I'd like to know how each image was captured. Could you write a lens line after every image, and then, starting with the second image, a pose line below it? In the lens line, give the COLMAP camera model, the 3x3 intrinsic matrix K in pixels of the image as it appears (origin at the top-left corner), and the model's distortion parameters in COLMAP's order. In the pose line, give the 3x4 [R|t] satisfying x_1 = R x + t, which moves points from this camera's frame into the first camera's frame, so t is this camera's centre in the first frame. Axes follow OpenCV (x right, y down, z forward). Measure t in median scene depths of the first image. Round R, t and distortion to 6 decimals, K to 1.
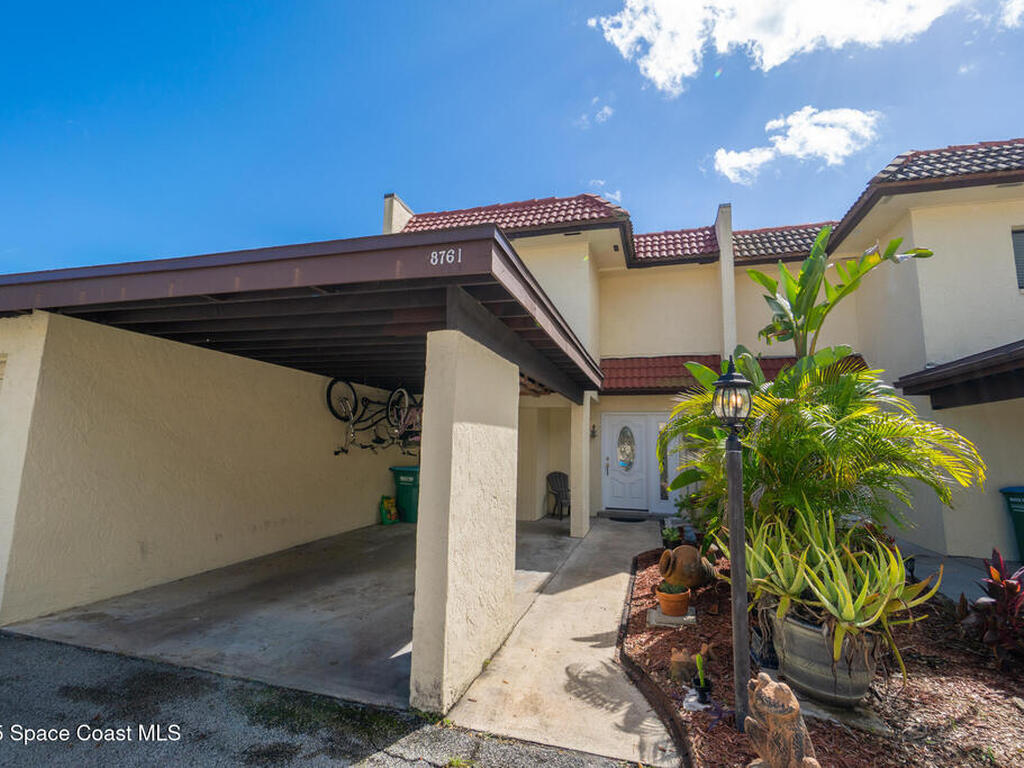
lens RADIAL K [[496.7, 0, 501.7], [0, 496.7, 379.6], [0, 0, 1]] dist [-0.008735, -0.000176]
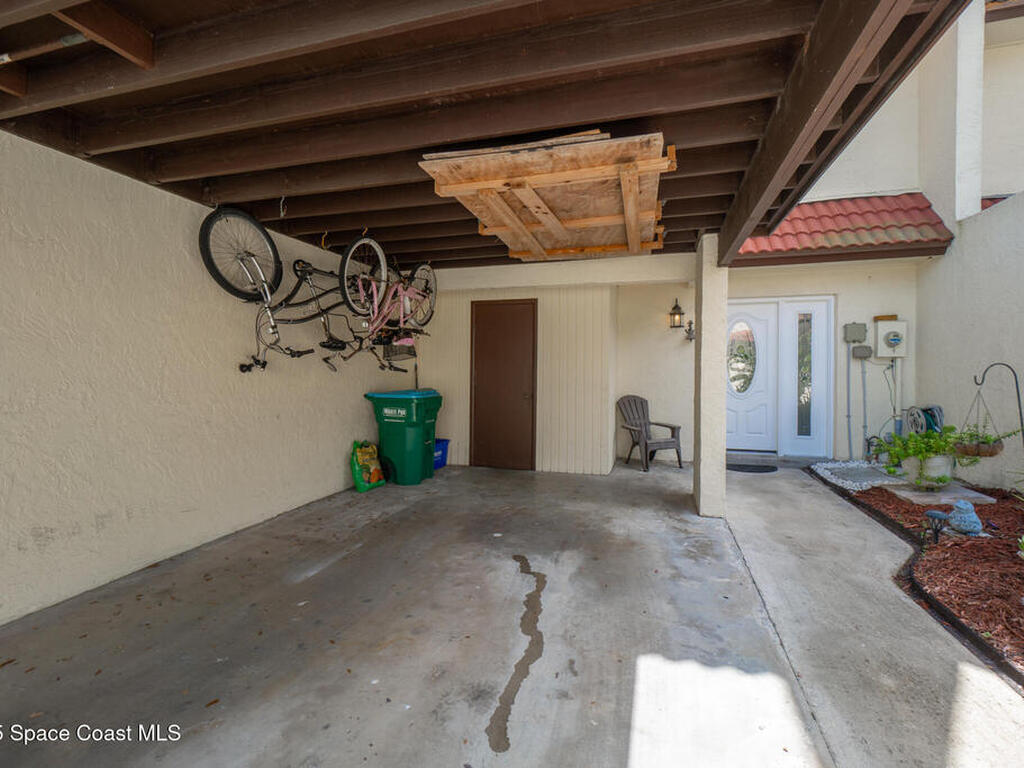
lens RADIAL K [[496.7, 0, 501.7], [0, 496.7, 379.6], [0, 0, 1]] dist [-0.008735, -0.000176]
pose [[0.999735, -0.019728, -0.011901, -0.063201], [0.021305, 0.988217, 0.151568, 0.083675], [0.008770, -0.151781, 0.988375, 0.472281]]
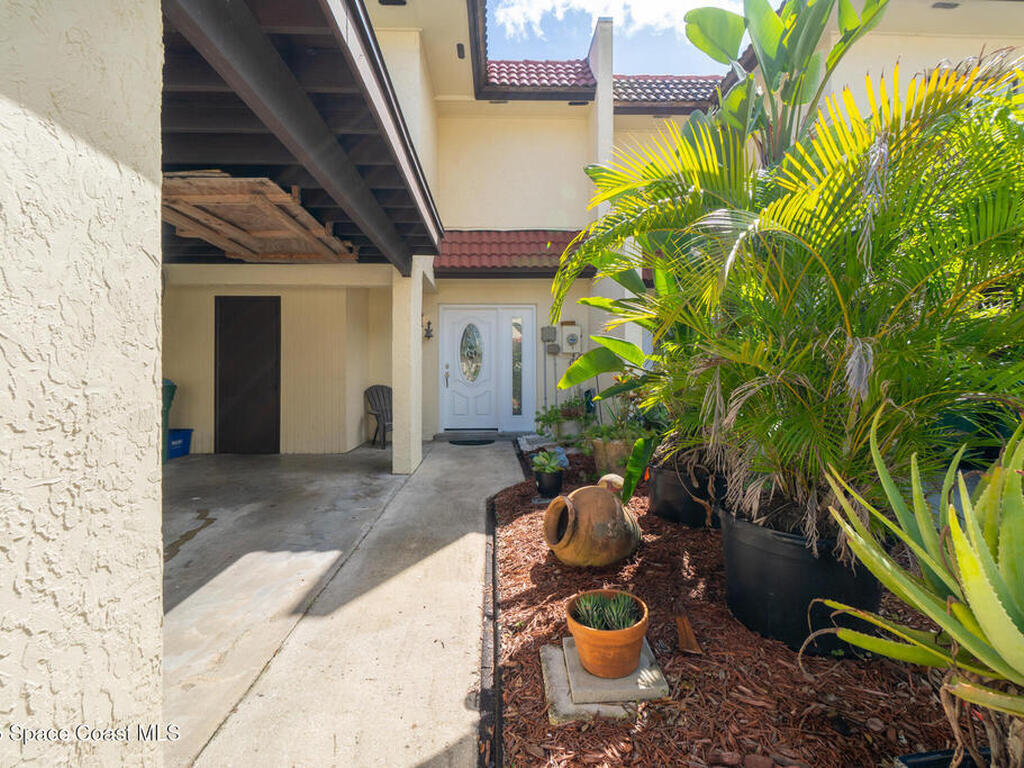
lens RADIAL K [[496.7, 0, 501.7], [0, 496.7, 379.6], [0, 0, 1]] dist [-0.008735, -0.000176]
pose [[0.949287, -0.027634, 0.313194, 0.069036], [-0.019062, 0.989239, 0.145060, 0.087523], [-0.313832, -0.143674, 0.938545, 0.329223]]
